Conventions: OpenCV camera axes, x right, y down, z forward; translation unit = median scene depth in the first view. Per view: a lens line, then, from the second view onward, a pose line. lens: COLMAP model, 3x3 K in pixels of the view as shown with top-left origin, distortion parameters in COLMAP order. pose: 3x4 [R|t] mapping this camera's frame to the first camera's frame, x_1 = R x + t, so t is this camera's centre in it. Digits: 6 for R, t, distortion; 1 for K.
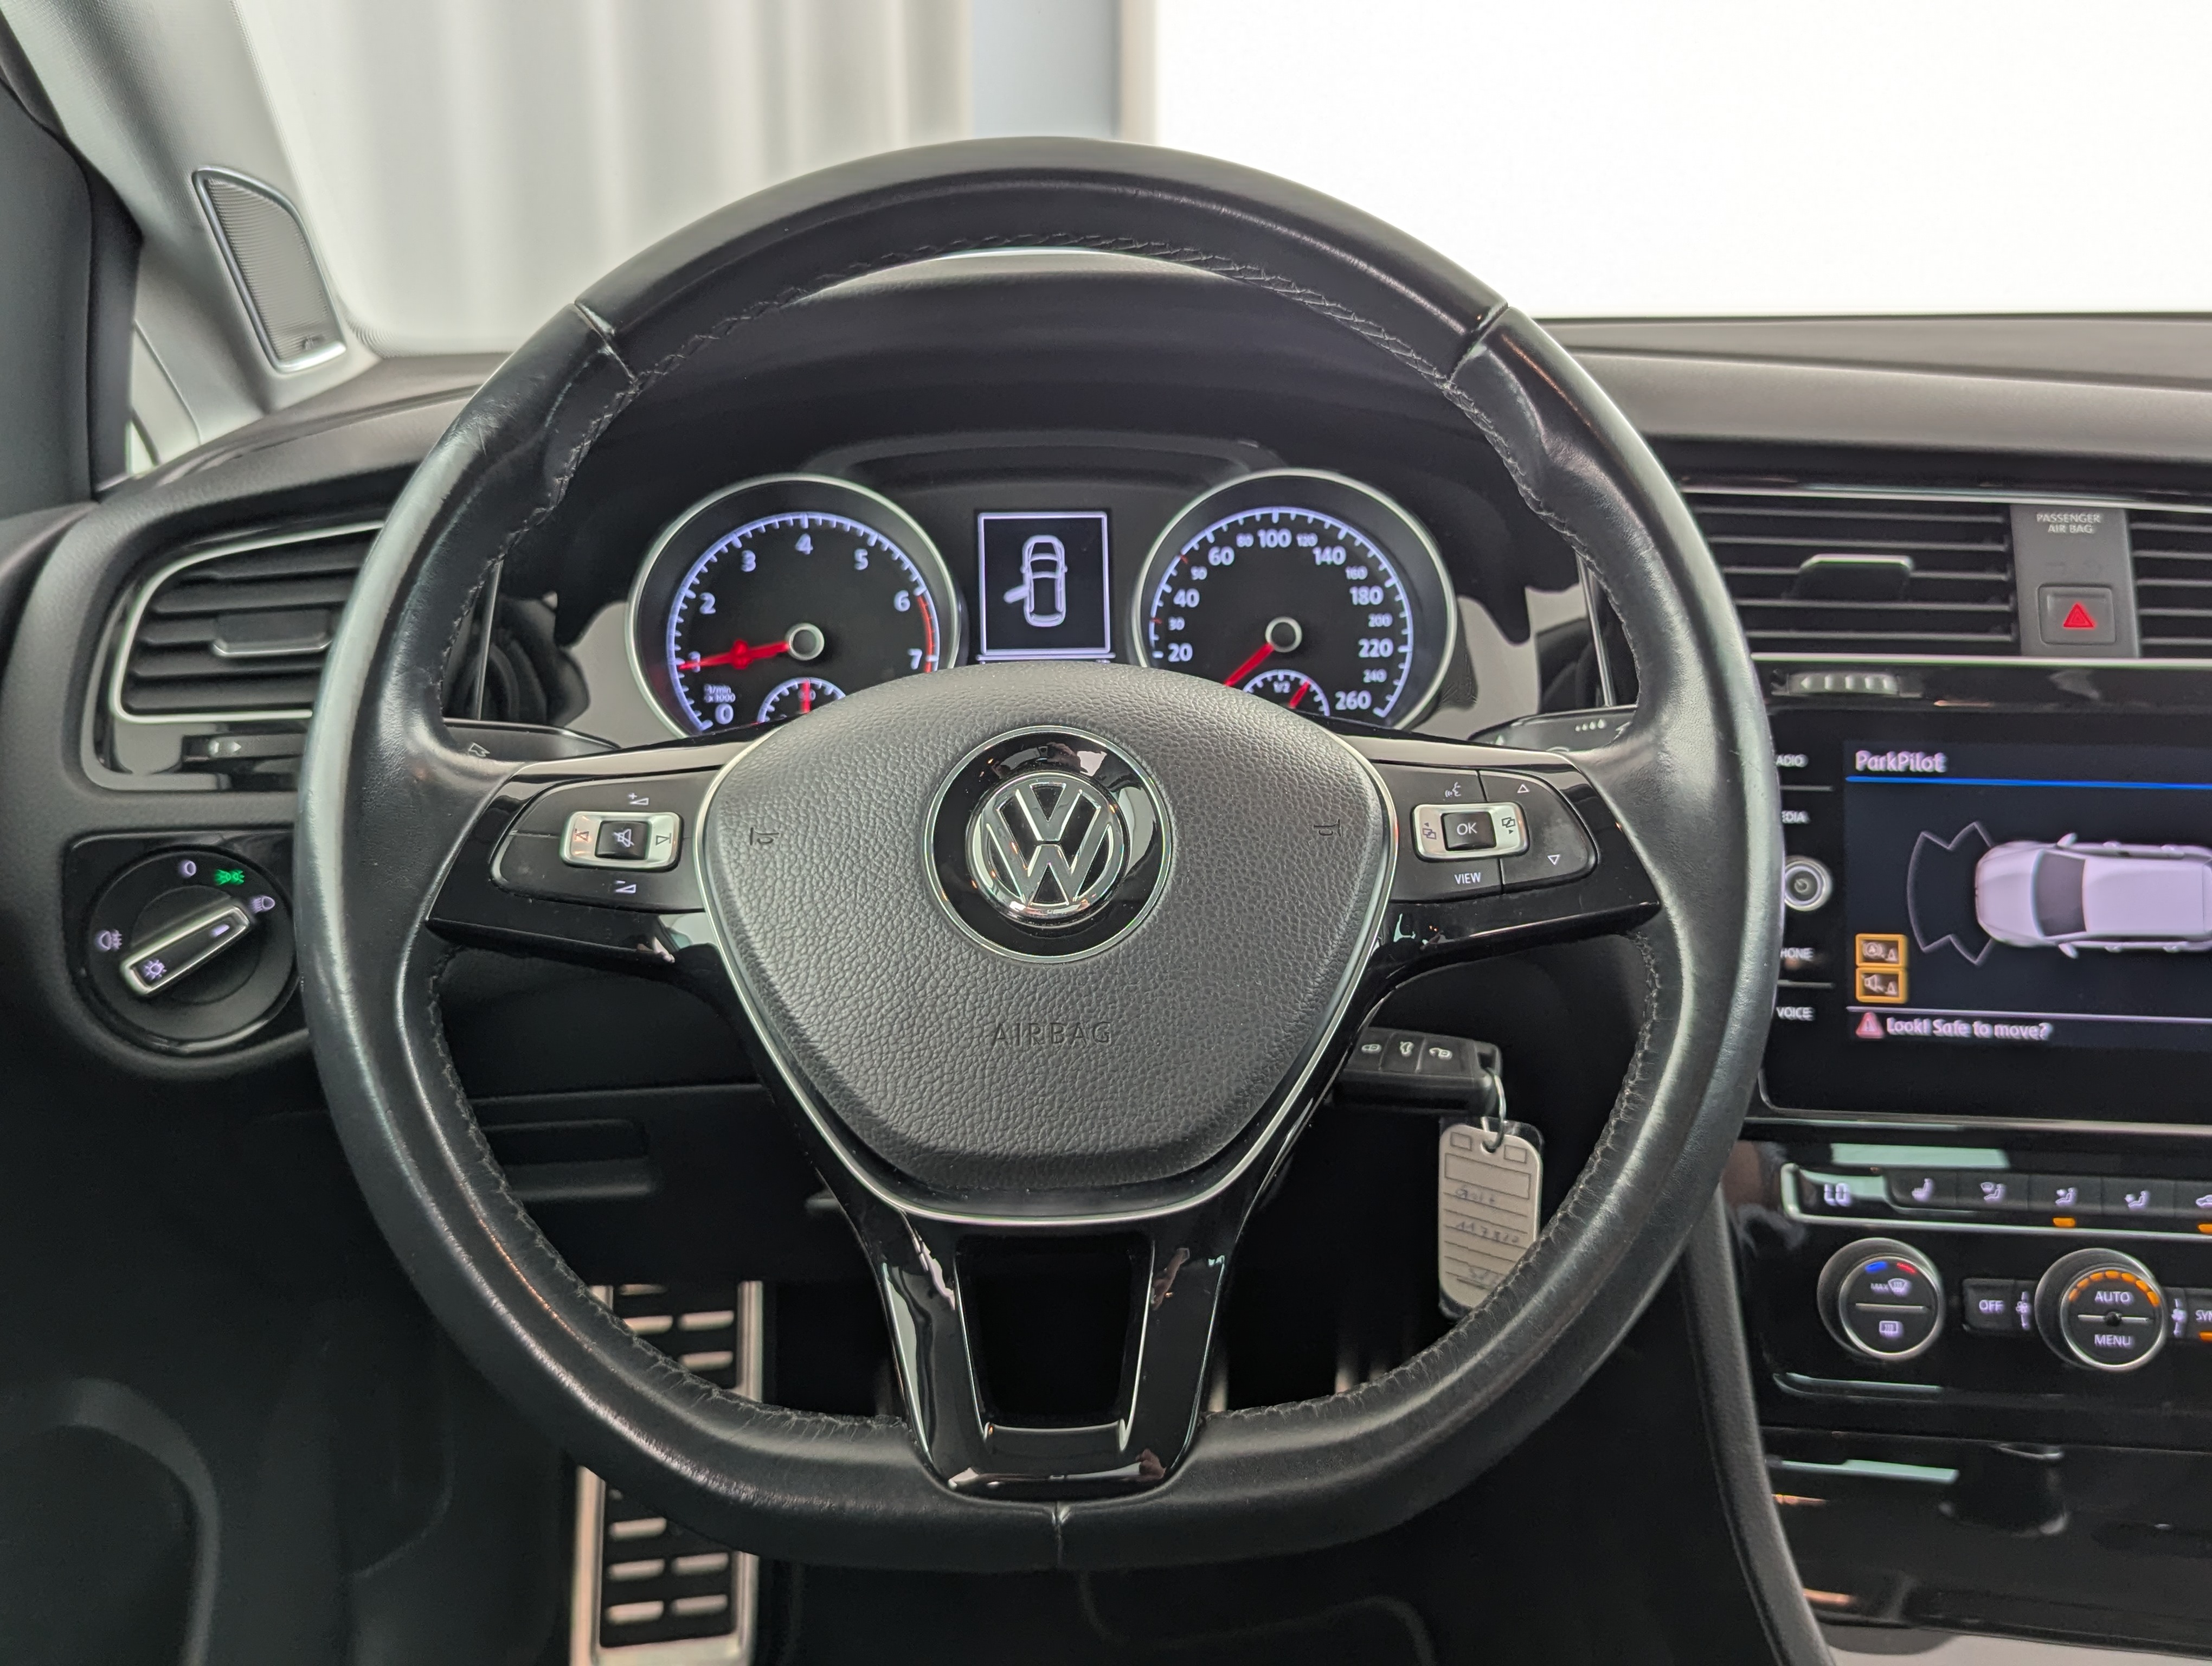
lens RADIAL K [[2058.9, 0, 1113.0], [0, 2058.9, 780.7], [0, 0, 1]] dist [0.018902, 0.000000]
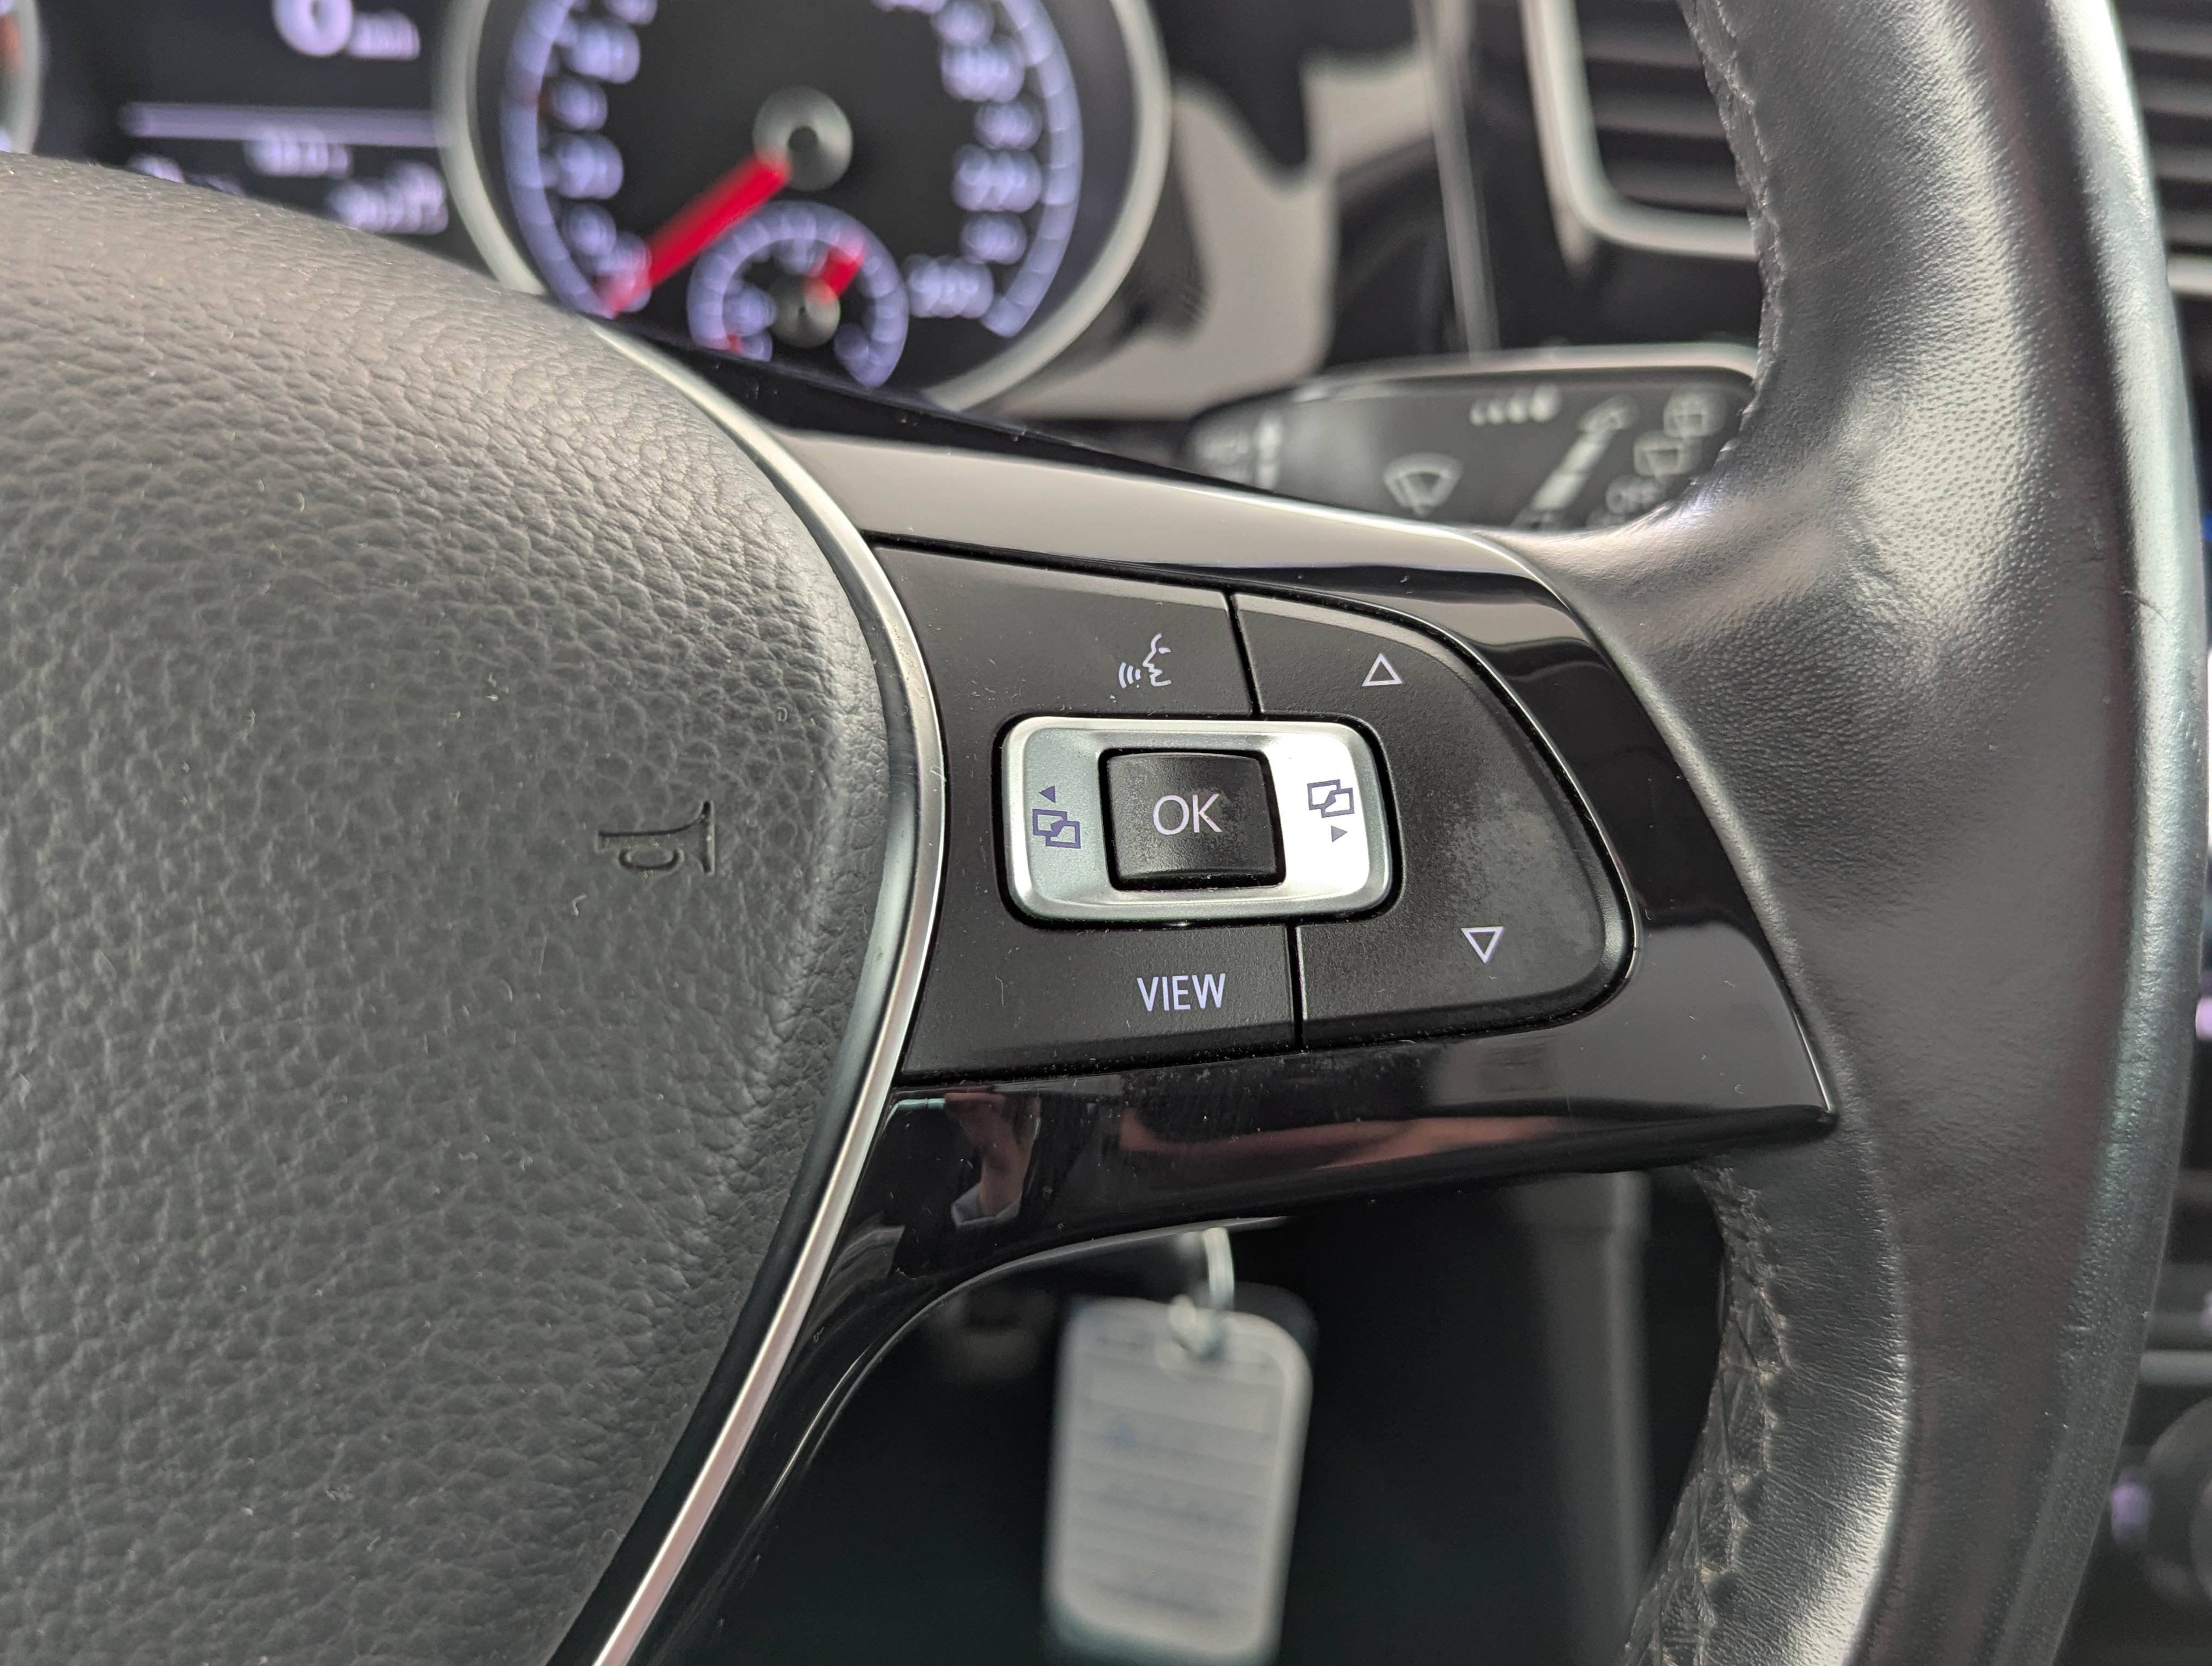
lens RADIAL K [[2058.9, 0, 1110.3], [0, 2058.9, 851.4], [0, 0, 1]] dist [0.018902, 0.000000]
pose [[0.987919, 0.002329, 0.154955, 0.086704], [-0.038678, 0.971951, 0.231983, -0.027408], [-0.150068, -0.235174, 0.960298, 0.536584]]
